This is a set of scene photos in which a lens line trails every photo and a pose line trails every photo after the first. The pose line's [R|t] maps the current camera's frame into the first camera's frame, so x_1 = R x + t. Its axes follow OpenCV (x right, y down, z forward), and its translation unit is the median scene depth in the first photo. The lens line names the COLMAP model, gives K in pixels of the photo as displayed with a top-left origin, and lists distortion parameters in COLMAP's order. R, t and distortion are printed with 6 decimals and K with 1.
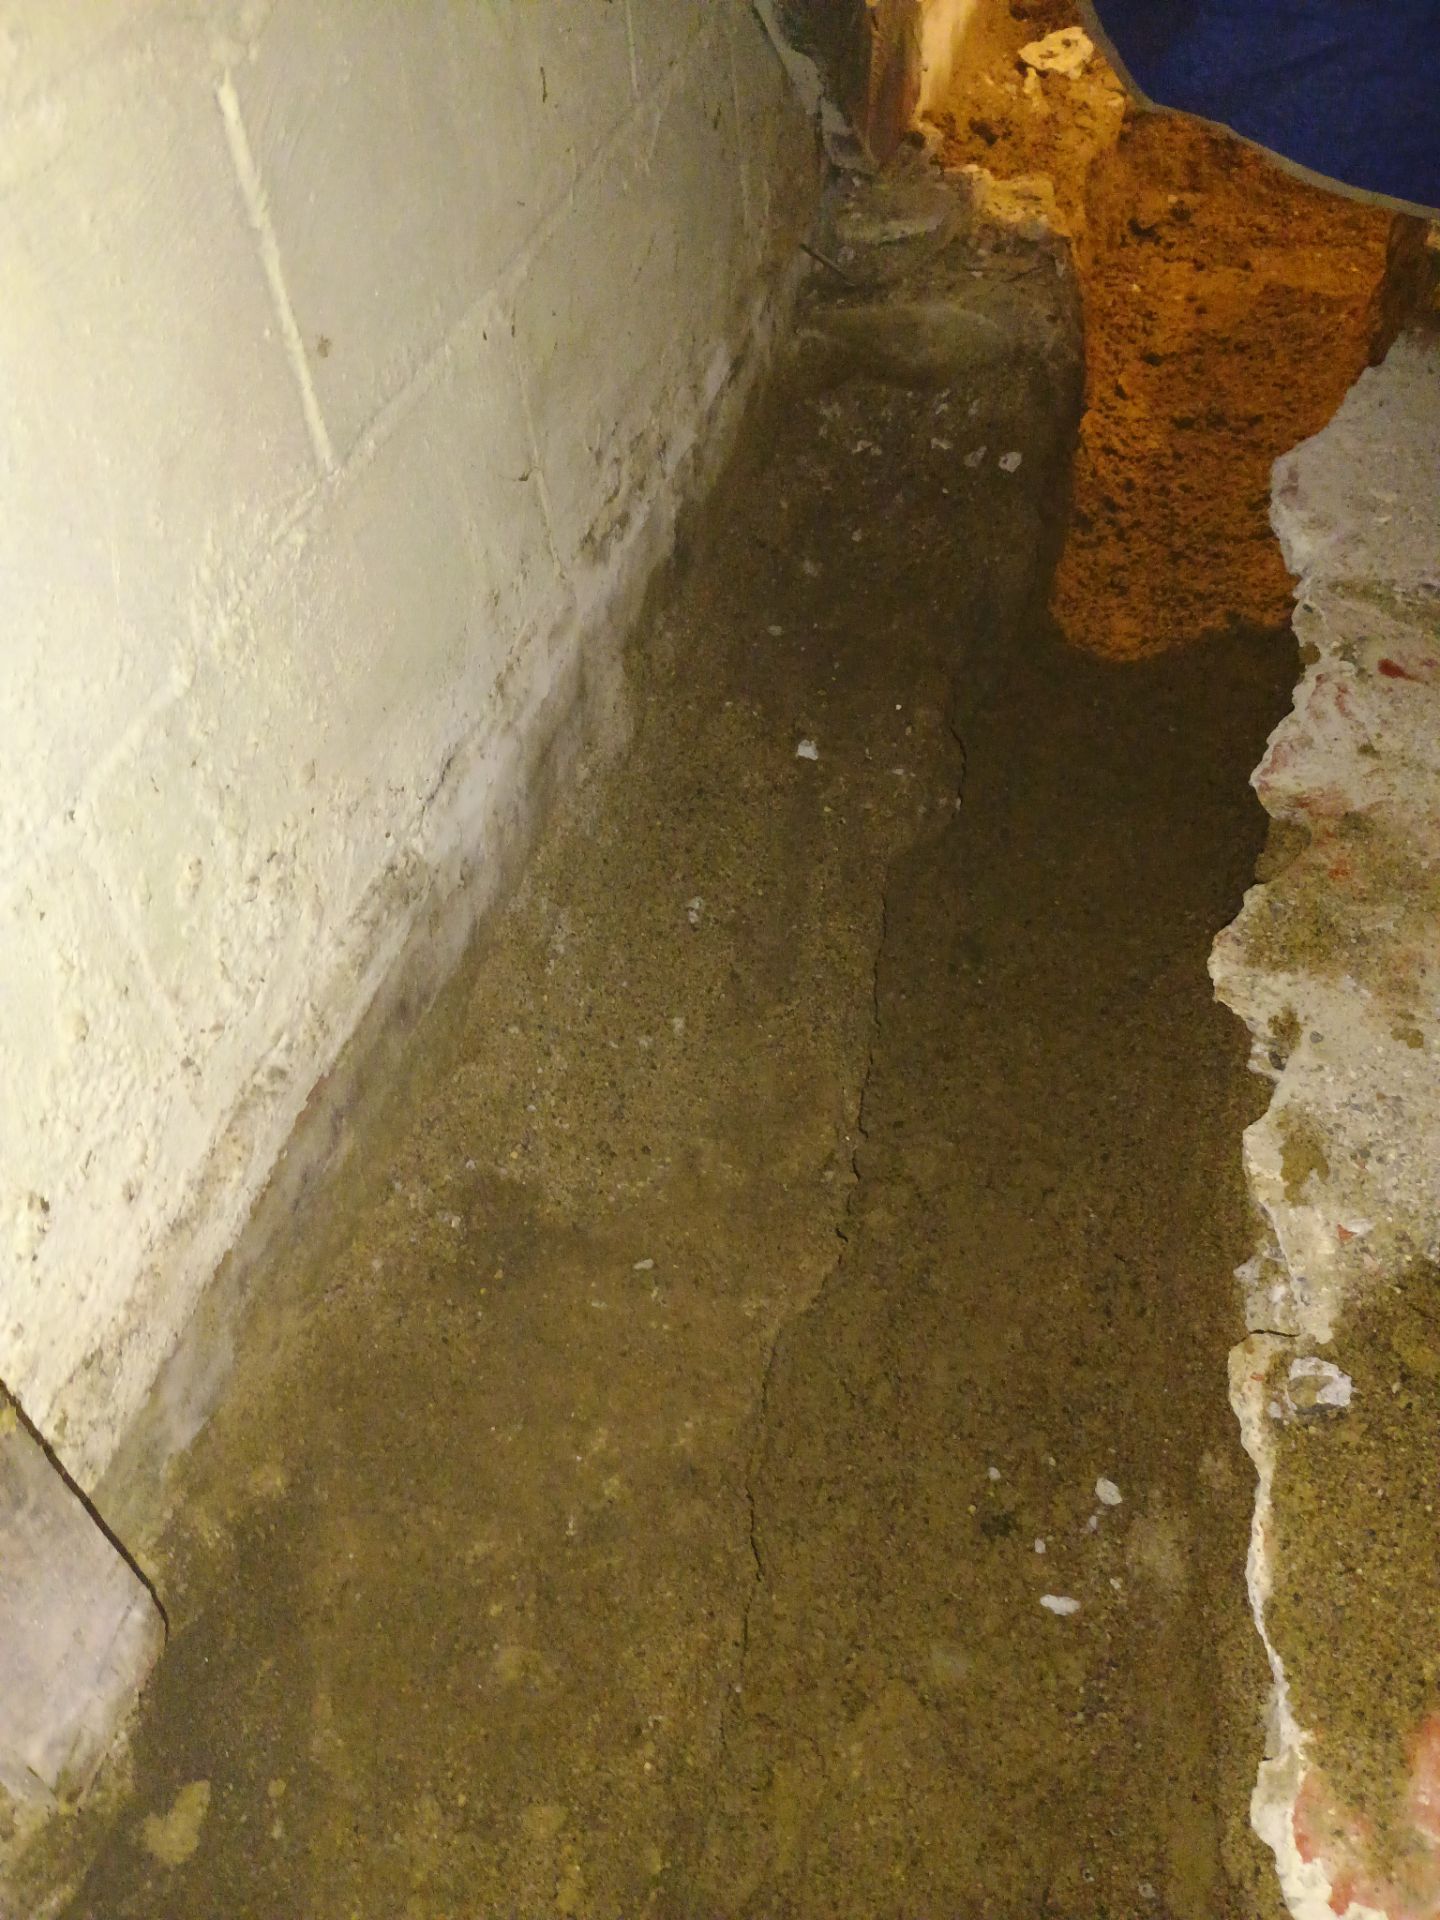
lens RADIAL K [[1671.0, 0, 716.3], [0, 1671.0, 957.4], [0, 0, 1]] dist [0.062678, -0.087767]
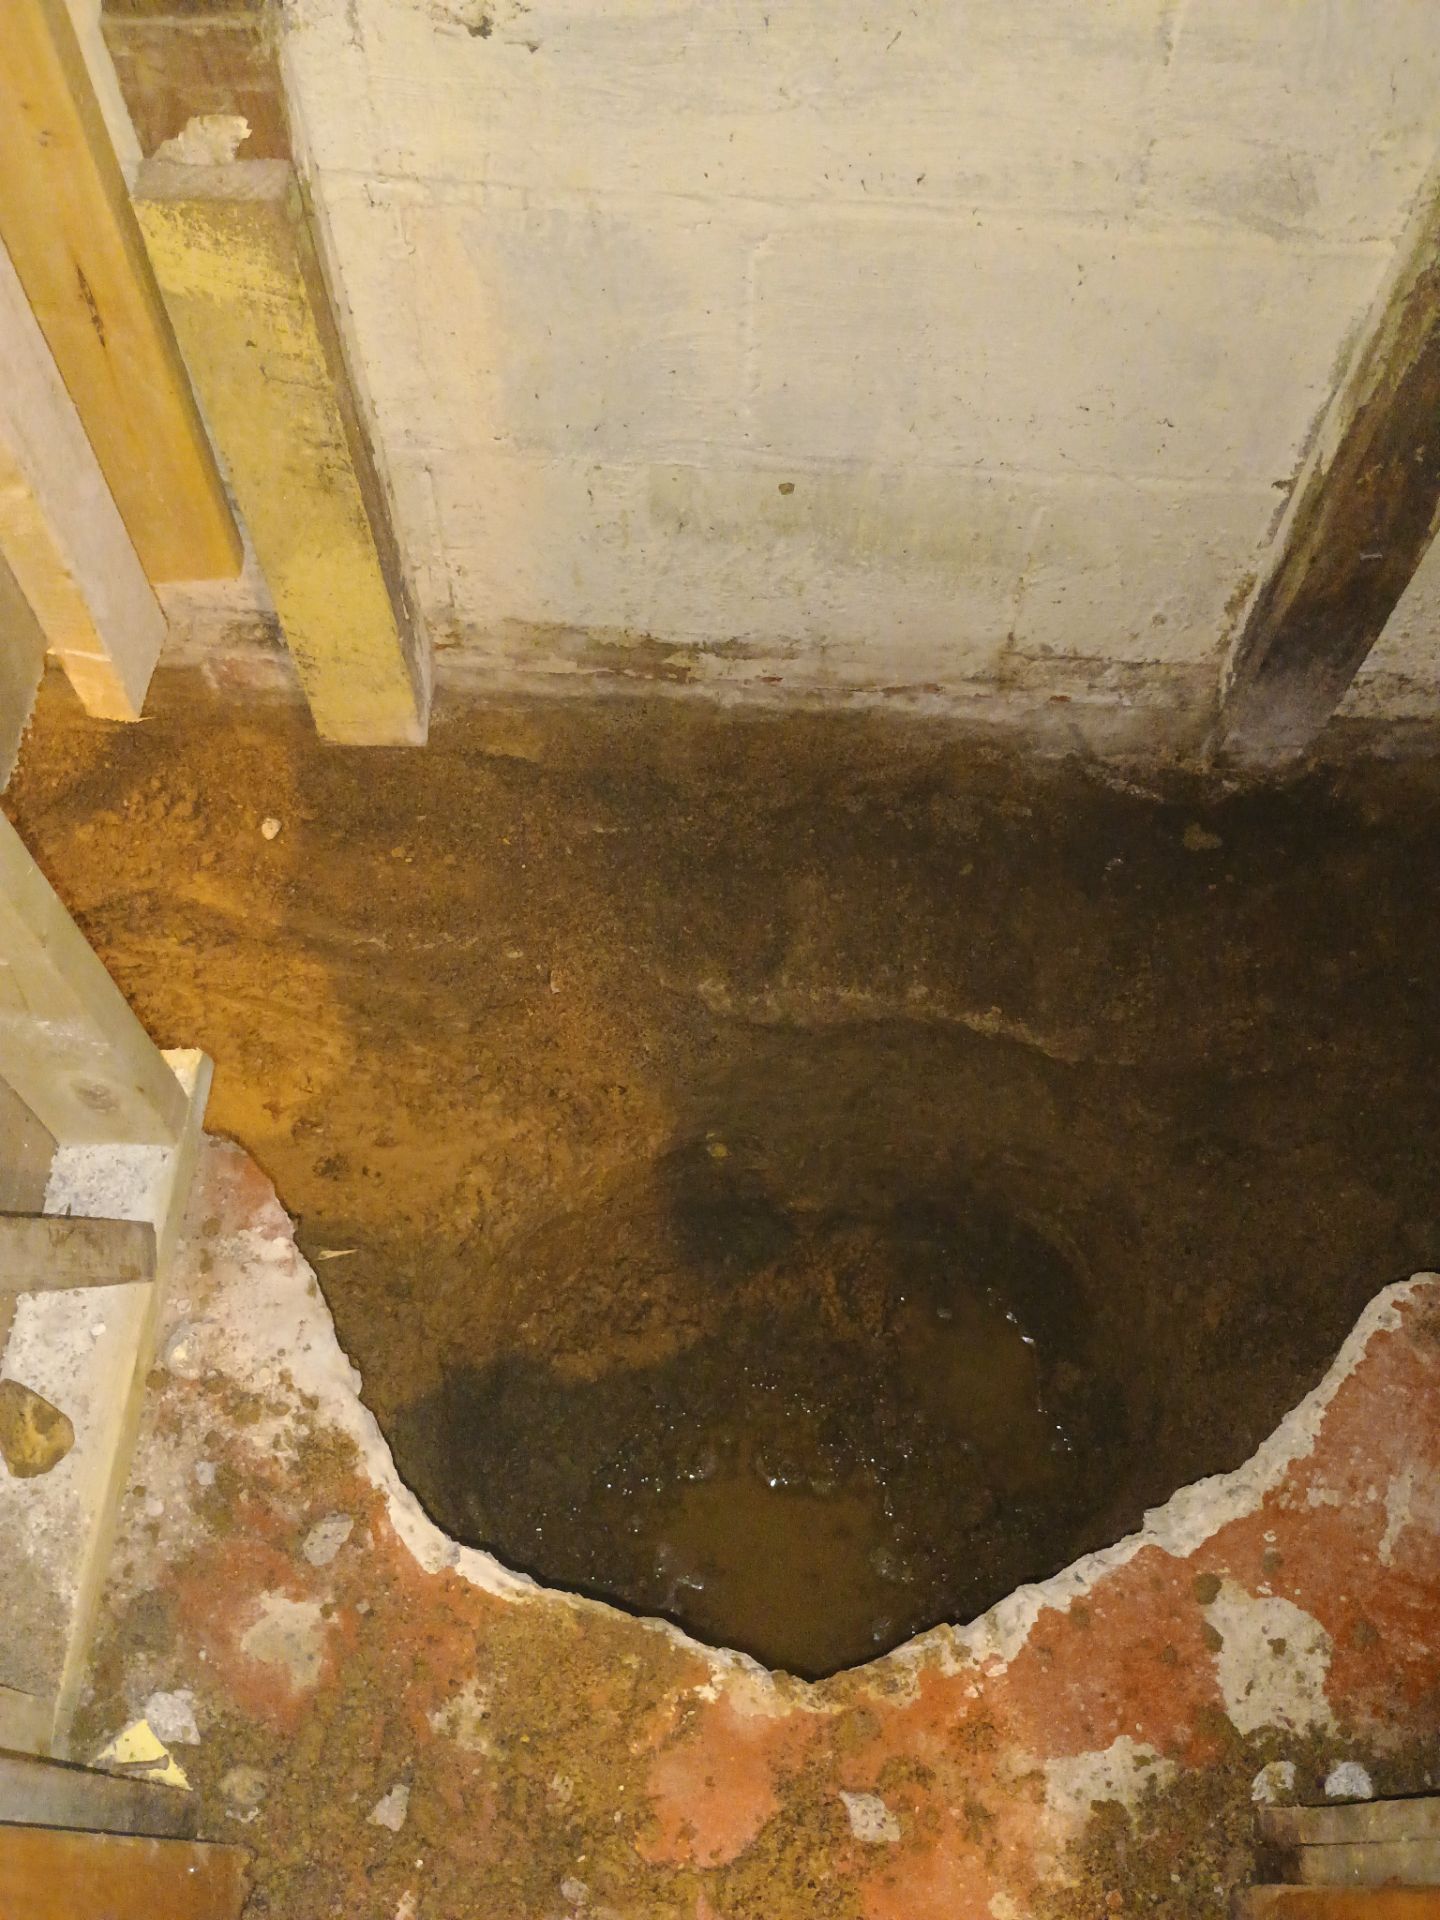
lens RADIAL K [[1671.0, 0, 706.8], [0, 1671.0, 959.1], [0, 0, 1]] dist [0.062678, -0.087767]
pose [[0.229778, 0.889871, -0.394122, 0.392004], [-0.726561, 0.426279, 0.538883, -0.069495], [0.647542, 0.162530, 0.744495, -0.721897]]
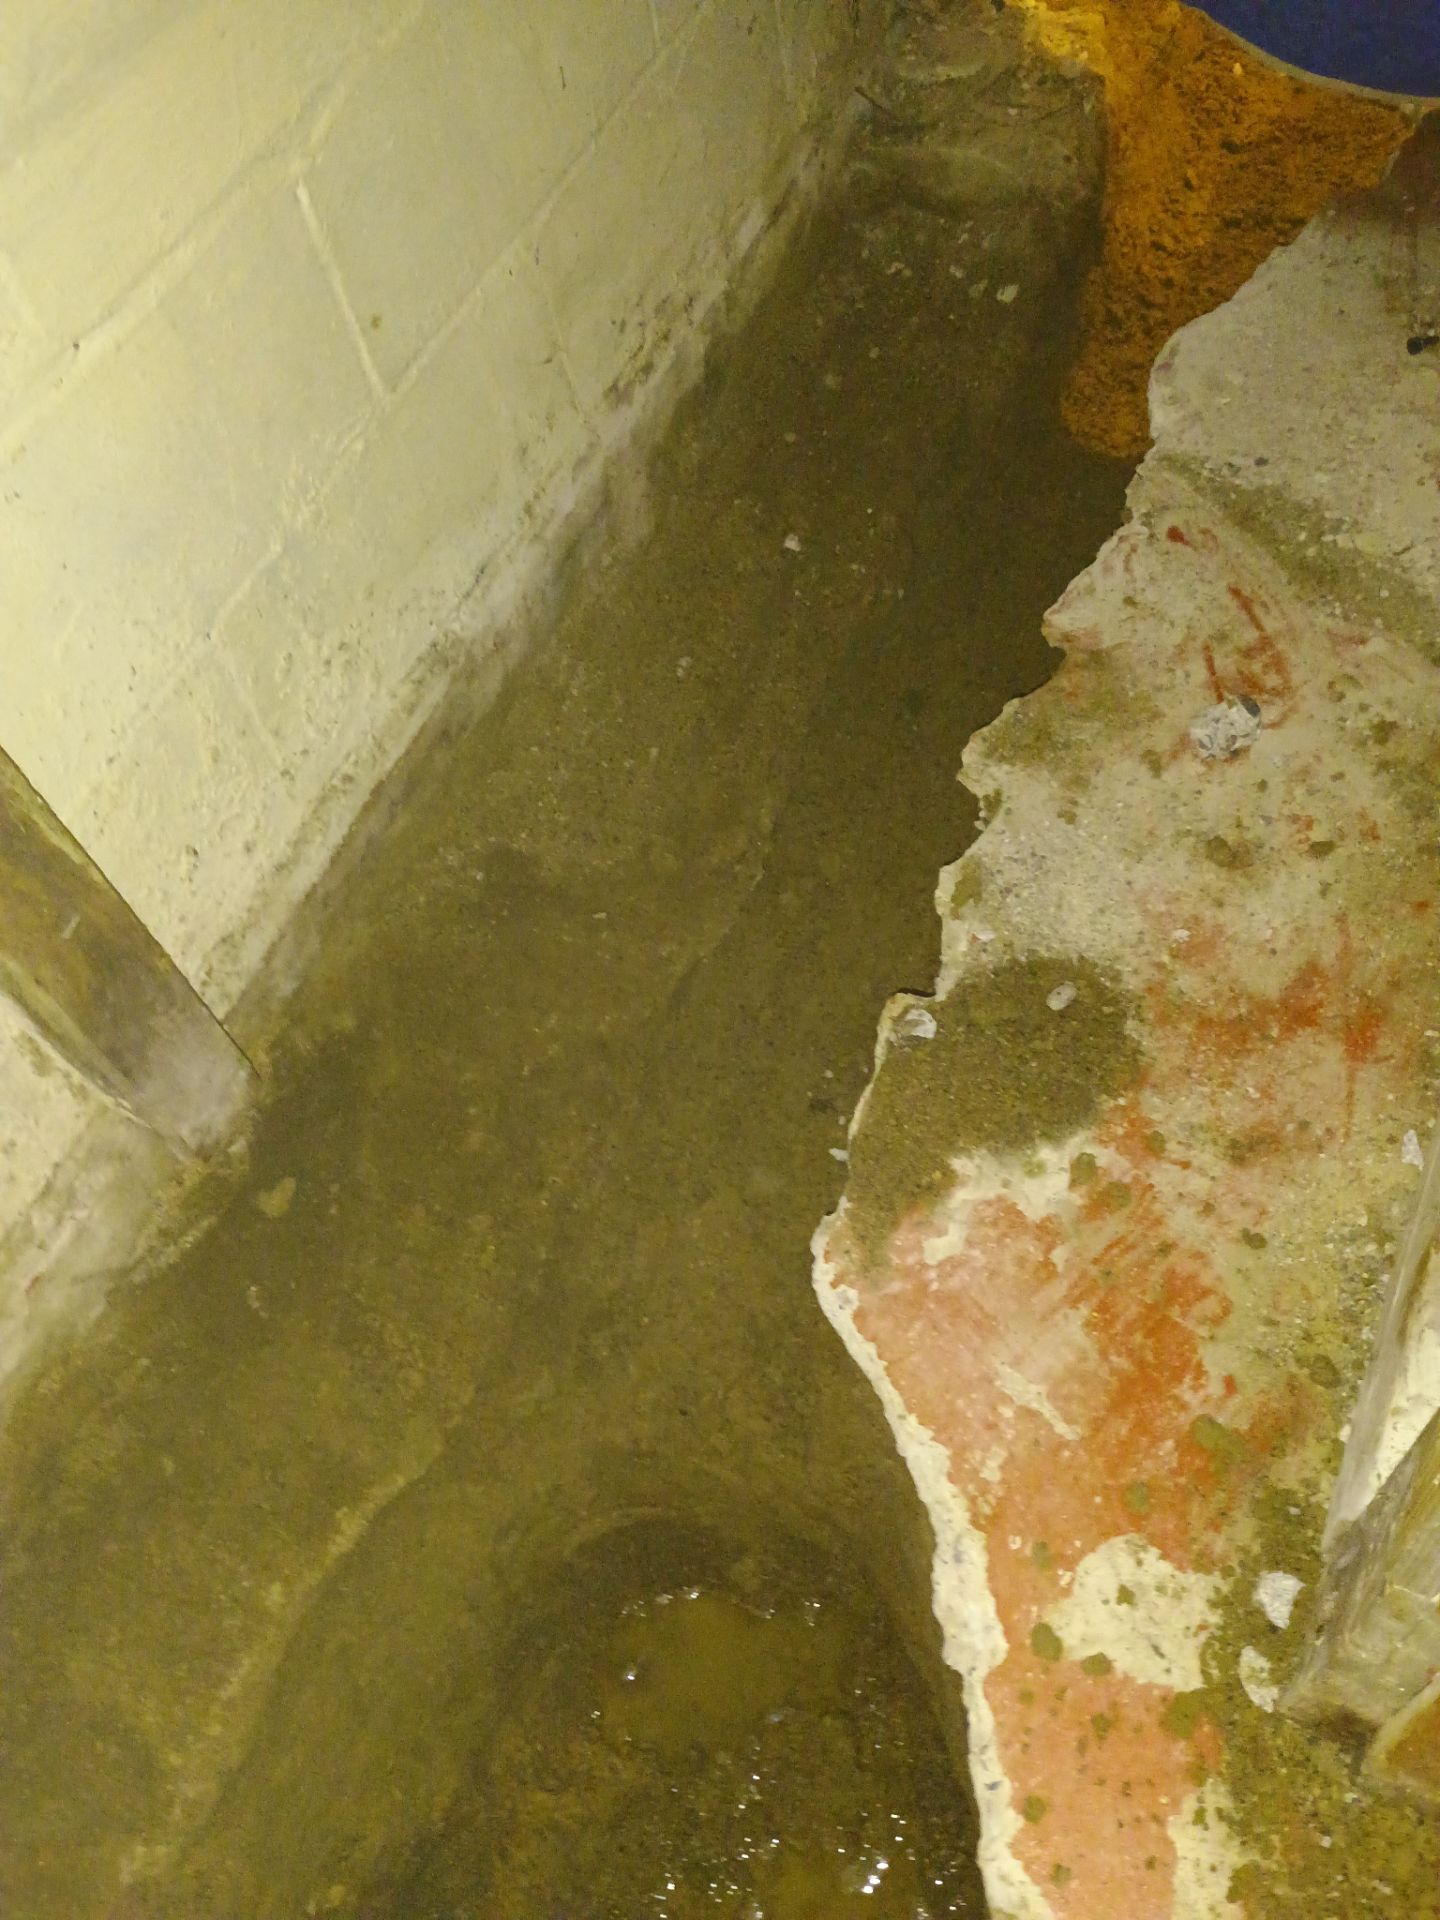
lens RADIAL K [[1671.0, 0, 725.4], [0, 1671.0, 951.6], [0, 0, 1]] dist [0.062678, -0.087767]
pose [[0.985784, 0.099247, -0.135574, 0.299981], [-0.068867, 0.974672, 0.212770, -0.123661], [0.153257, -0.200408, 0.967651, -0.488336]]
